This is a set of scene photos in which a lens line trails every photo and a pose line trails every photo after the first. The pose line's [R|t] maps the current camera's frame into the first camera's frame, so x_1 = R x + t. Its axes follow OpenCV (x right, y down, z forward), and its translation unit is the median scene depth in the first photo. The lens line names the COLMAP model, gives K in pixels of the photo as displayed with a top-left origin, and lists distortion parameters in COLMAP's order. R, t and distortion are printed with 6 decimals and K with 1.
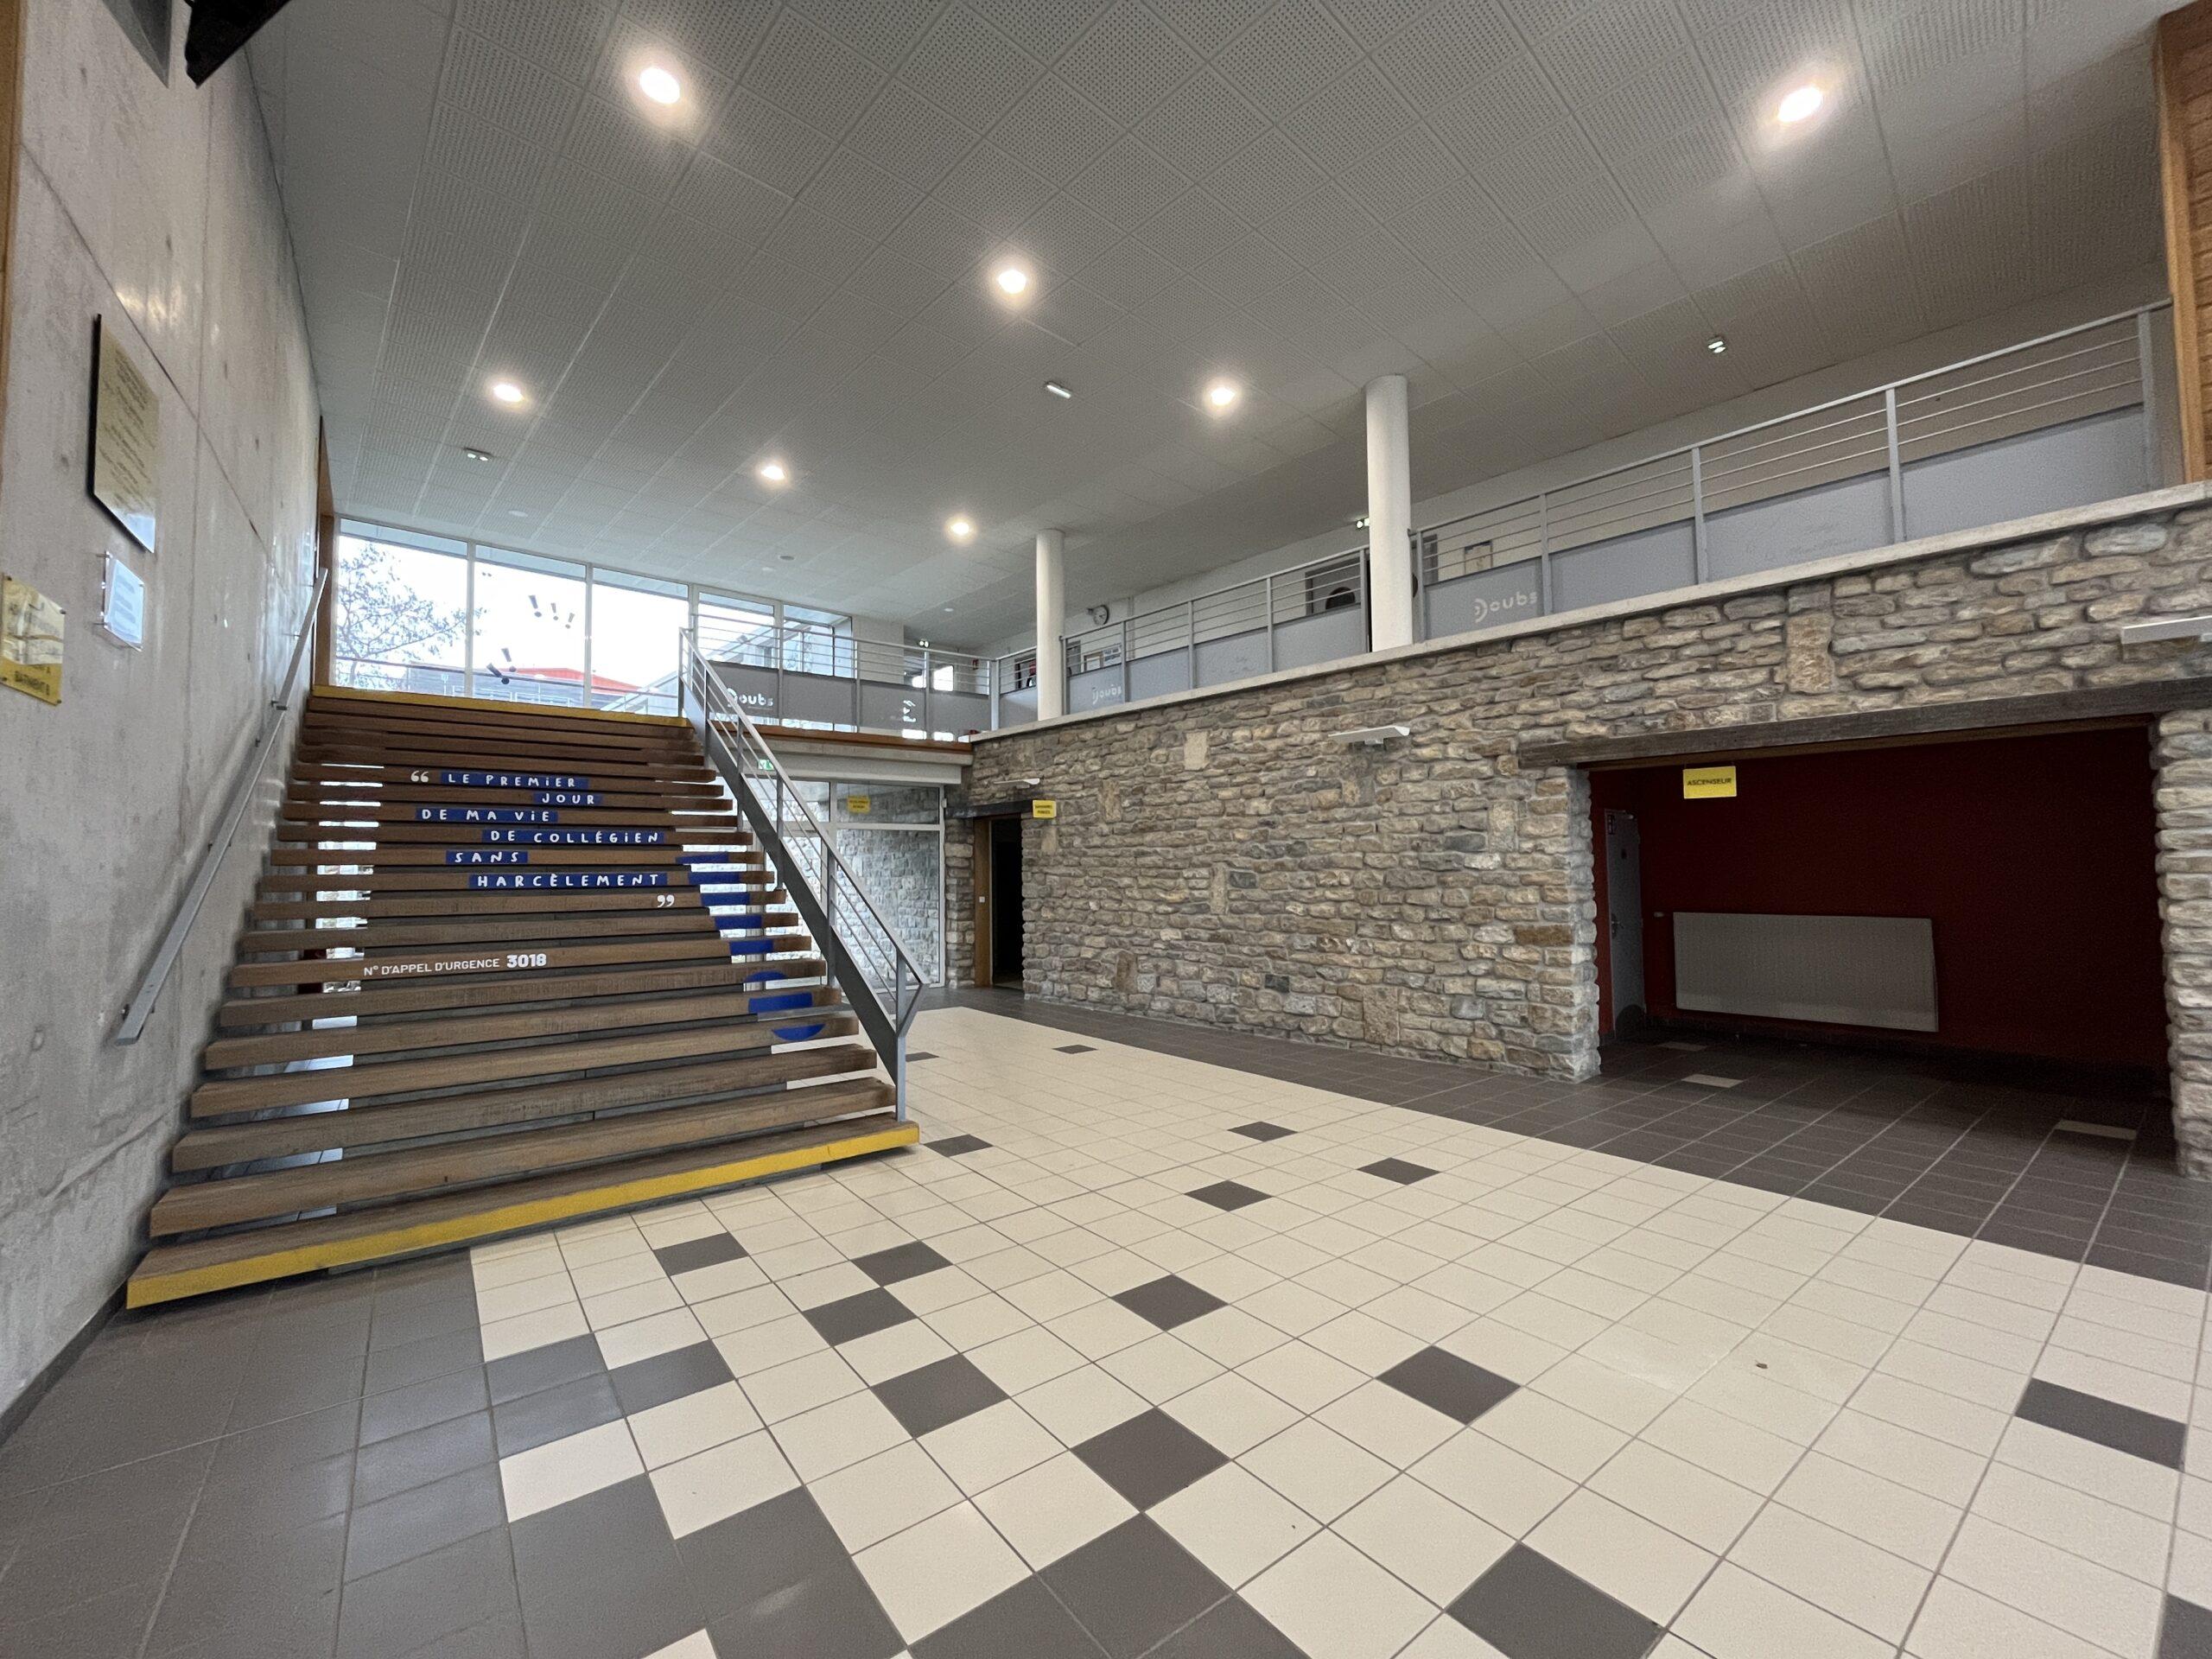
lens RADIAL K [[894.7, 0, 1106.0], [0, 894.7, 829.5], [0, 0, 1]] dist [-0.003335, -0.000956]
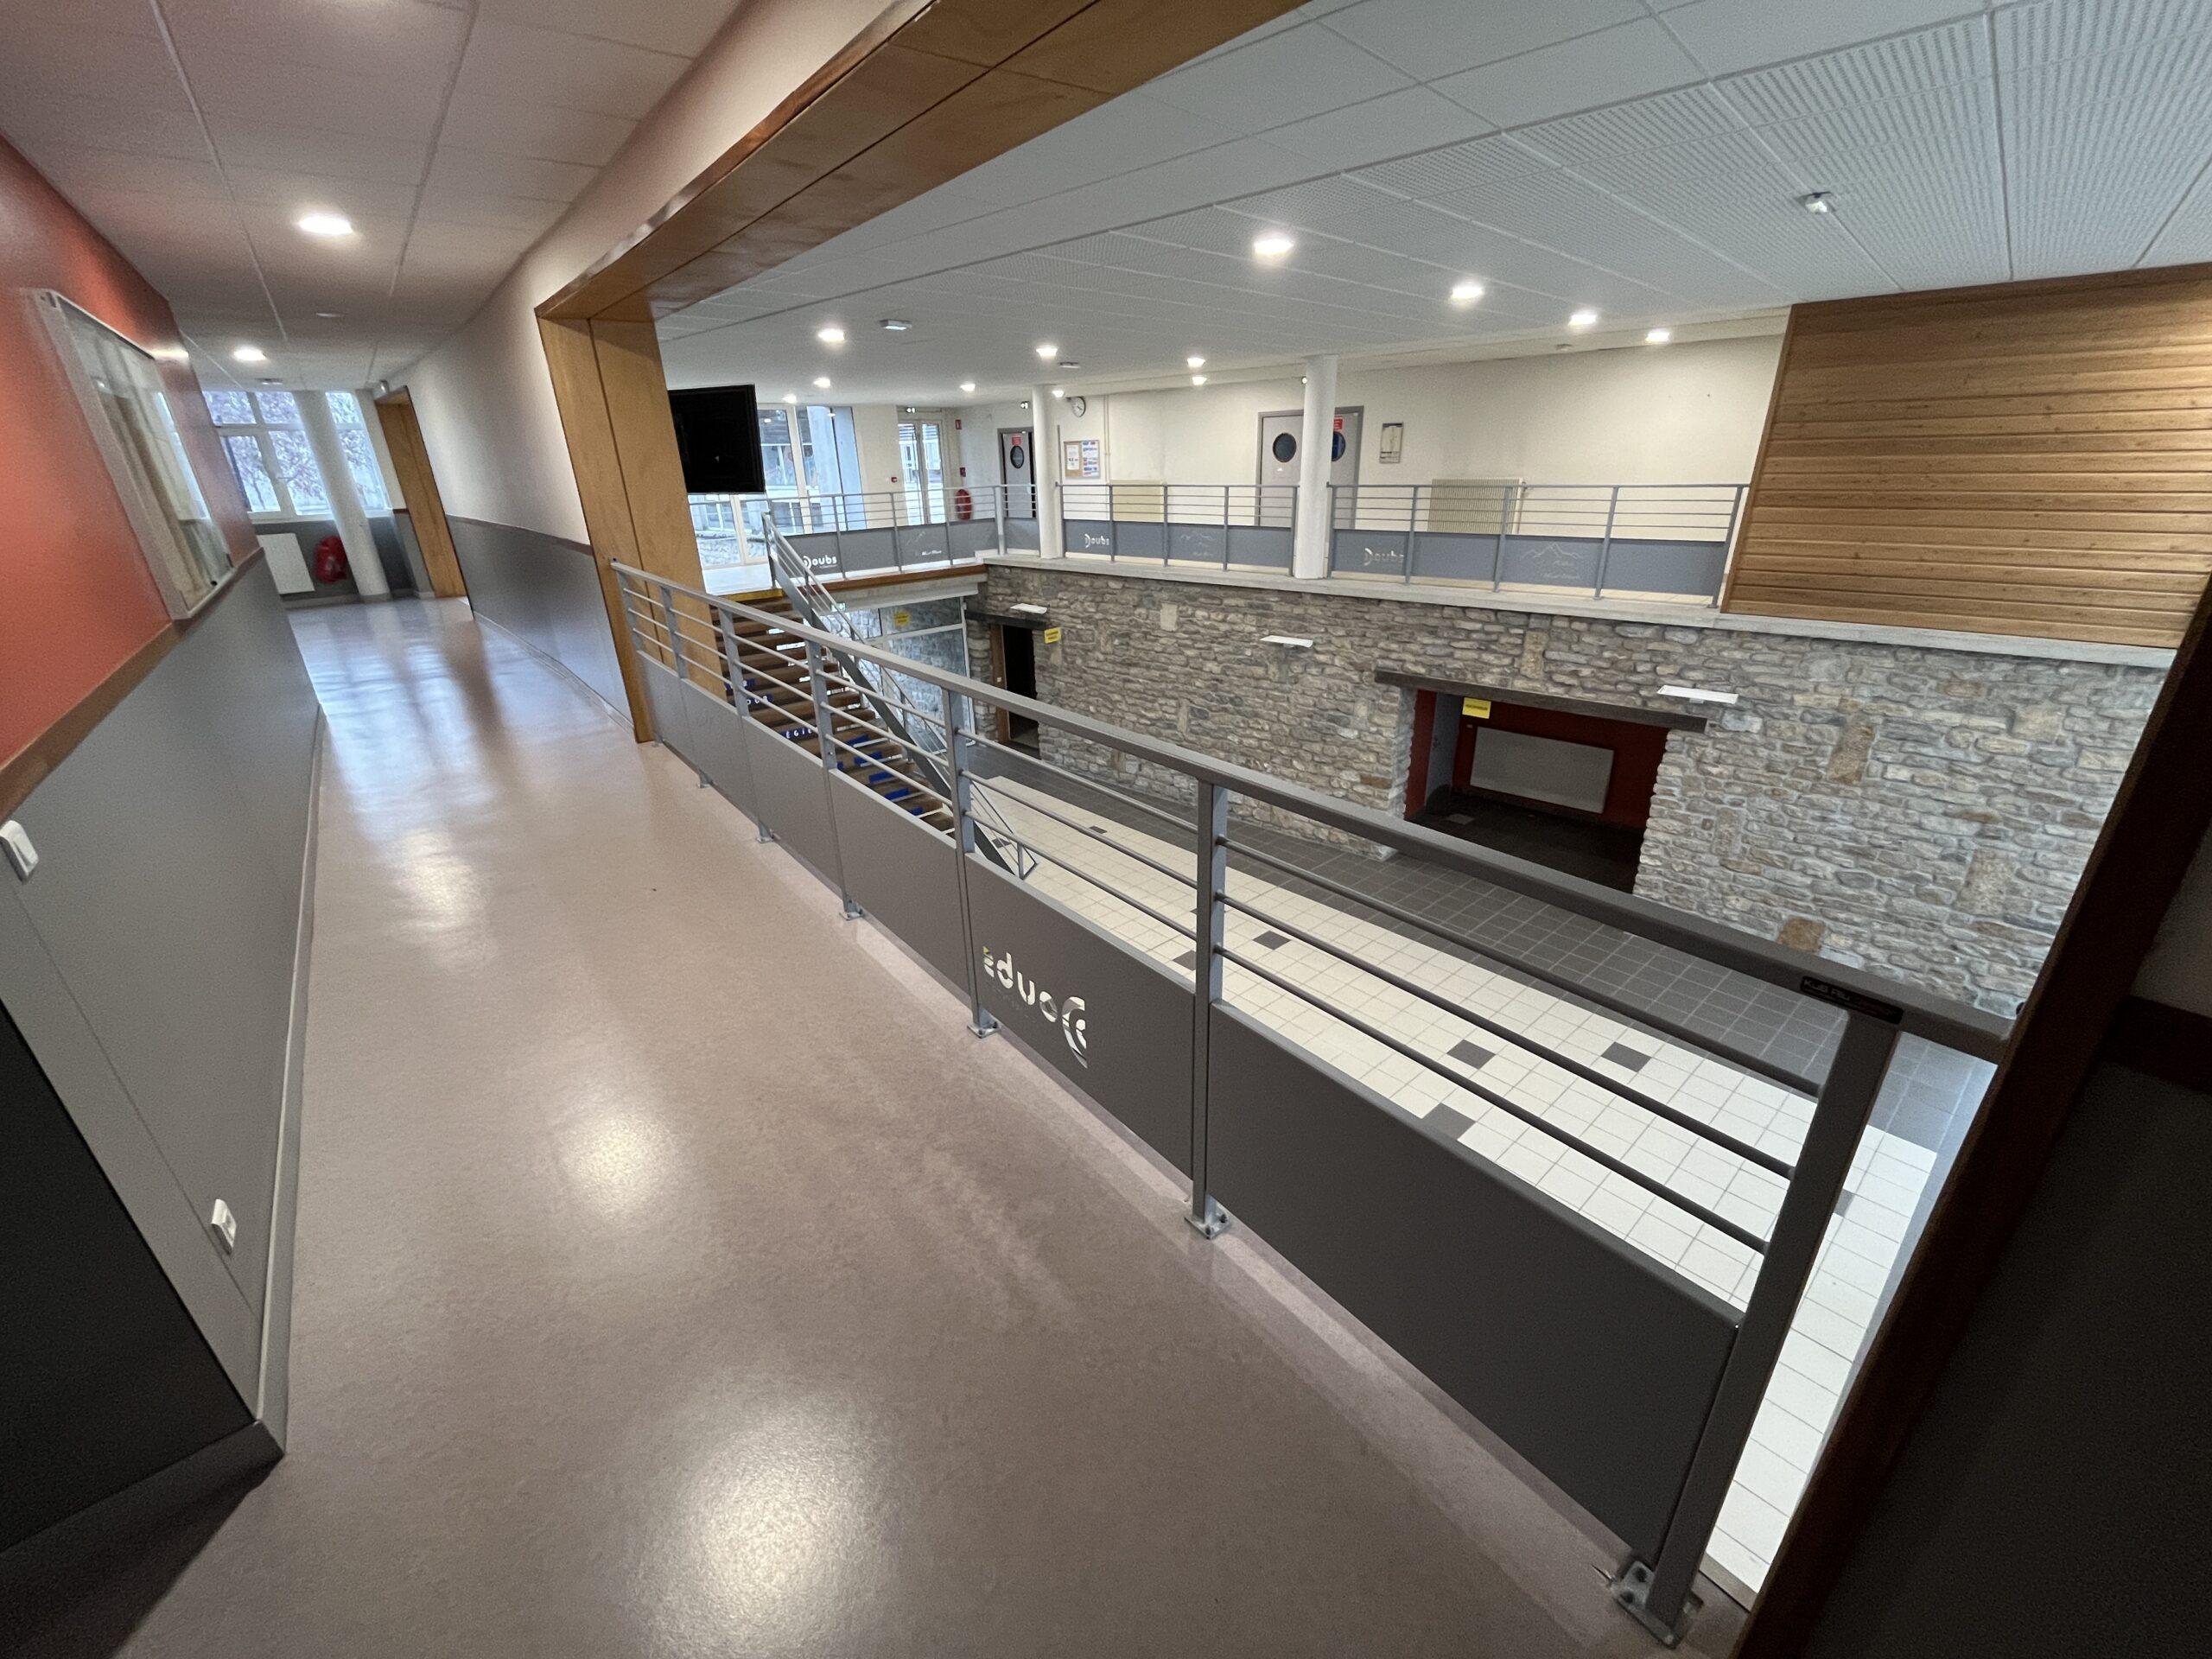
lens RADIAL K [[894.7, 0, 1106.0], [0, 894.7, 829.5], [0, 0, 1]] dist [-0.003335, -0.000956]
pose [[0.997763, -0.039923, 0.053614, -0.095939], [0.013087, 0.903208, 0.429003, -0.440058], [-0.065552, -0.427341, 0.901711, -0.441729]]
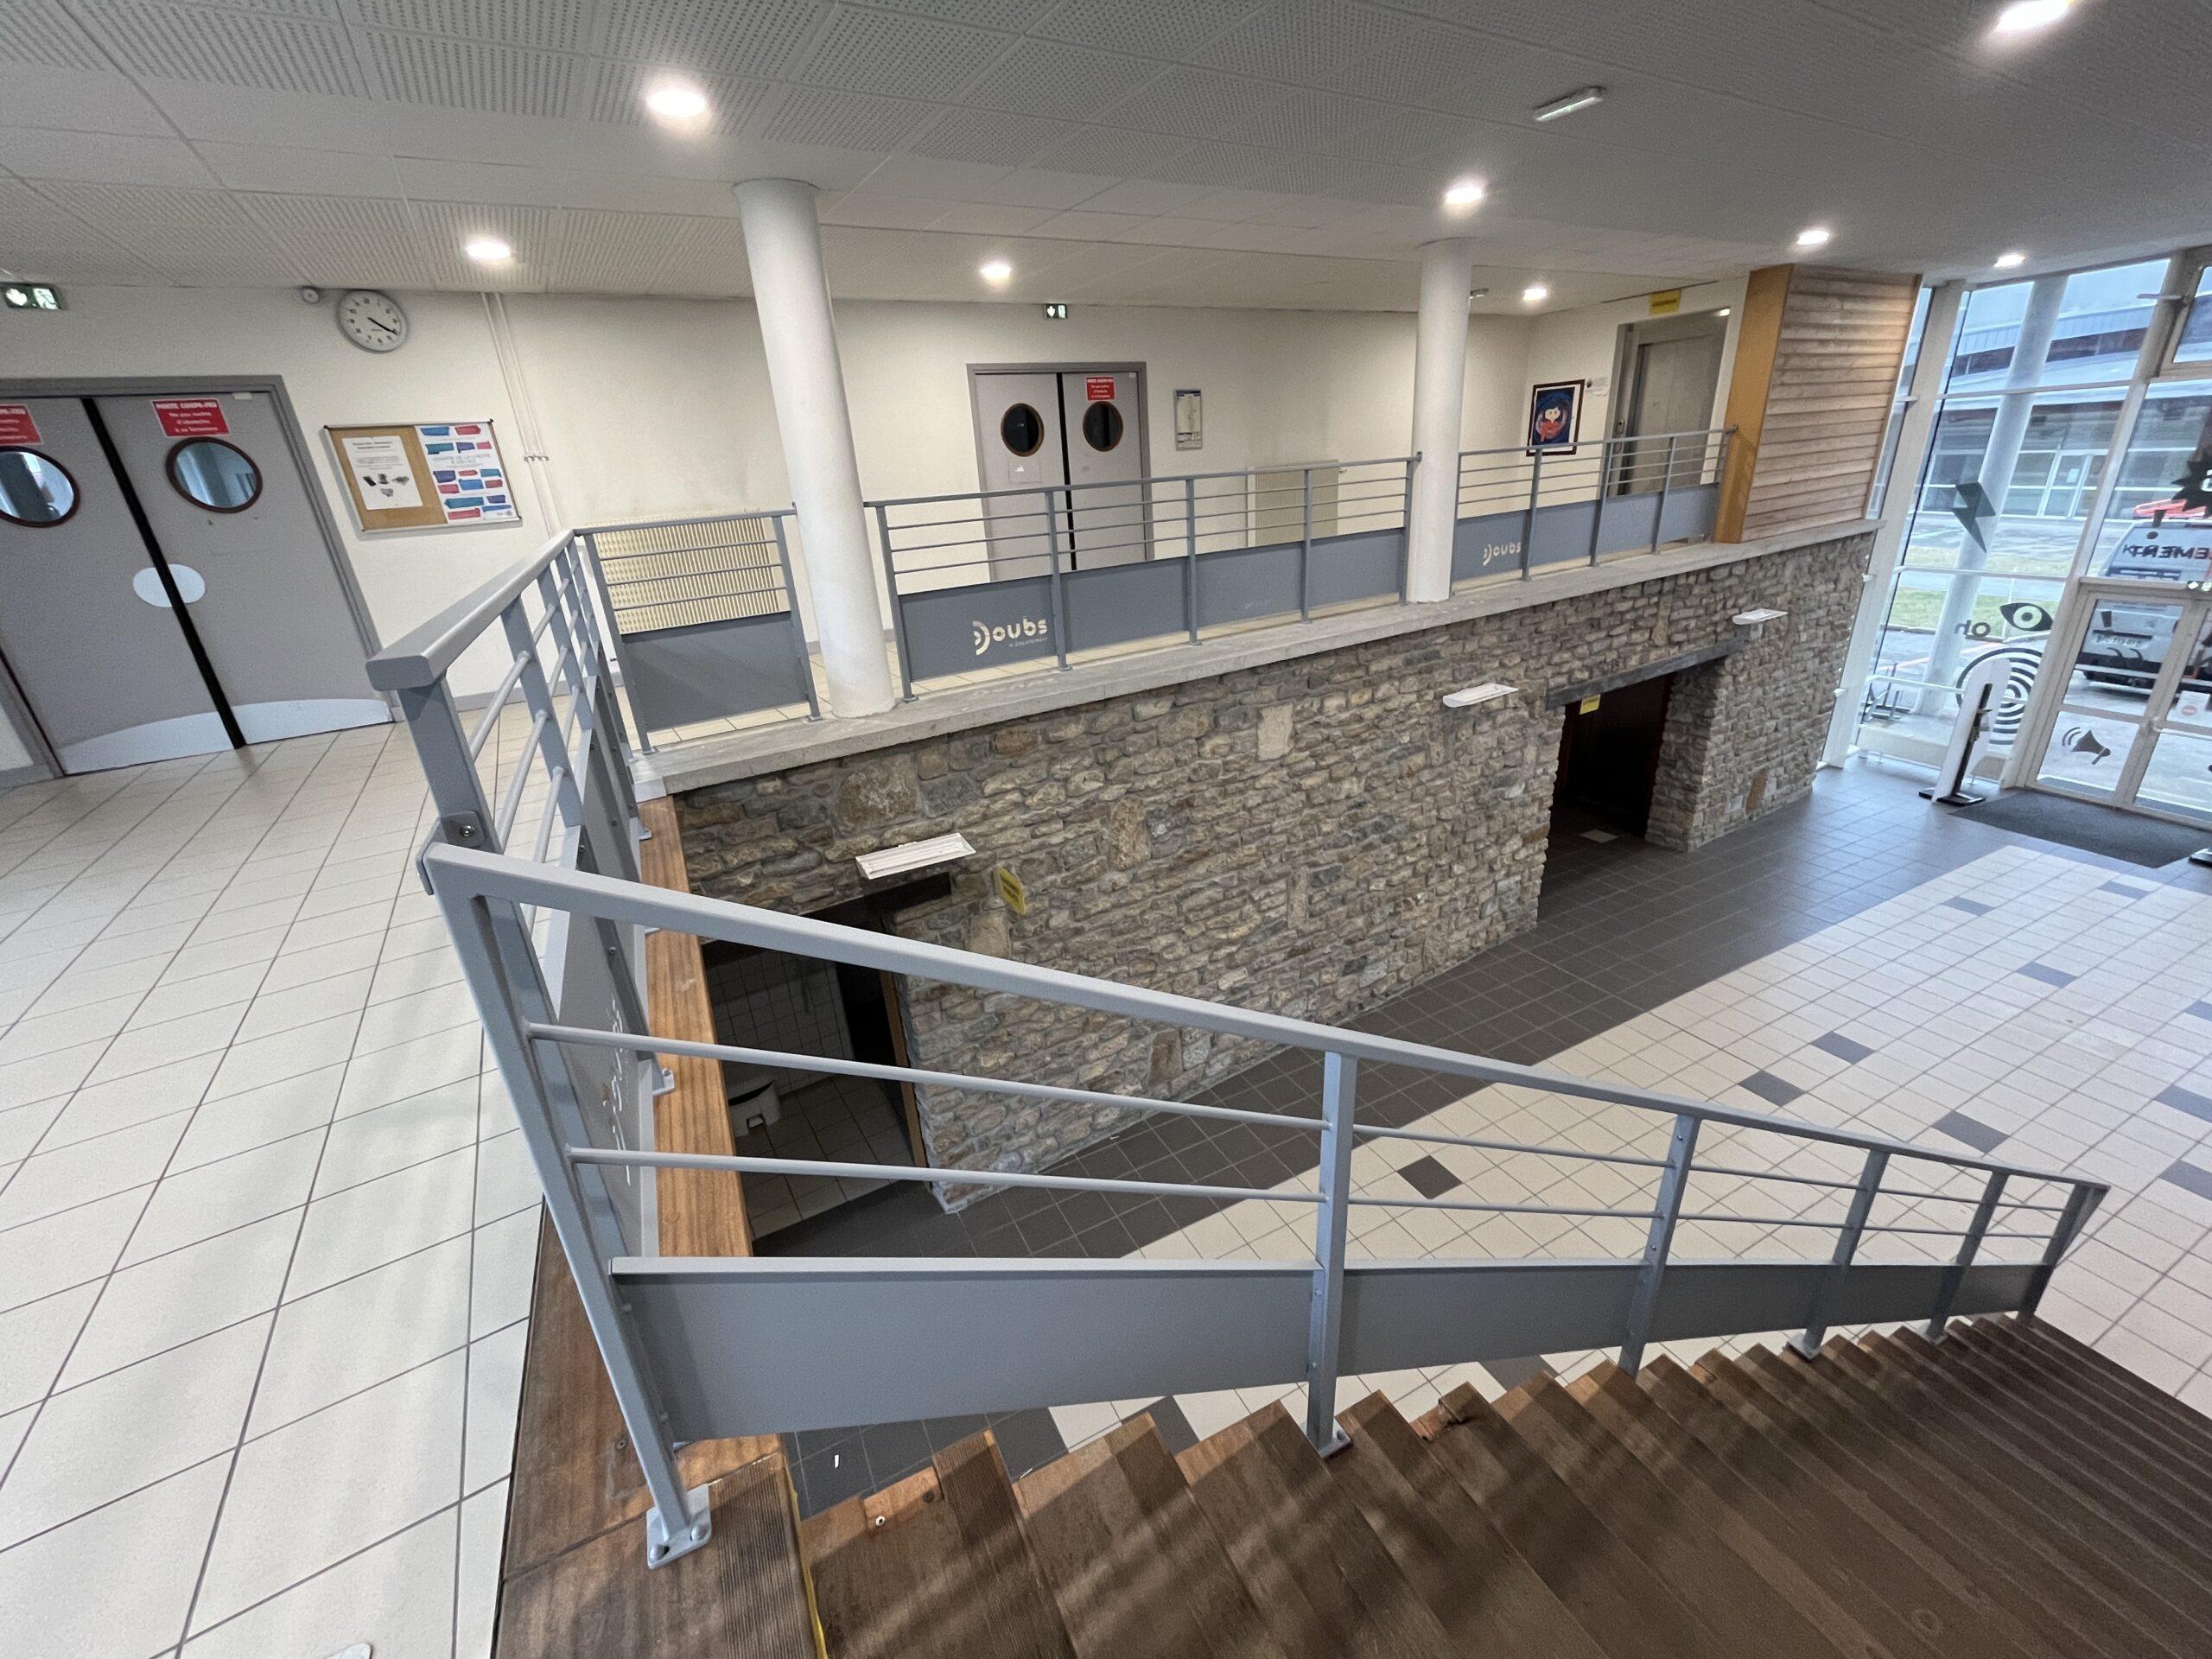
lens RADIAL K [[894.7, 0, 1106.0], [0, 894.7, 829.5], [0, 0, 1]] dist [-0.003335, -0.000956]
pose [[0.192166, -0.371999, 0.908124, -0.666031], [0.019898, 0.926657, 0.375380, -0.320268], [-0.981161, -0.054066, 0.185474, 1.130910]]
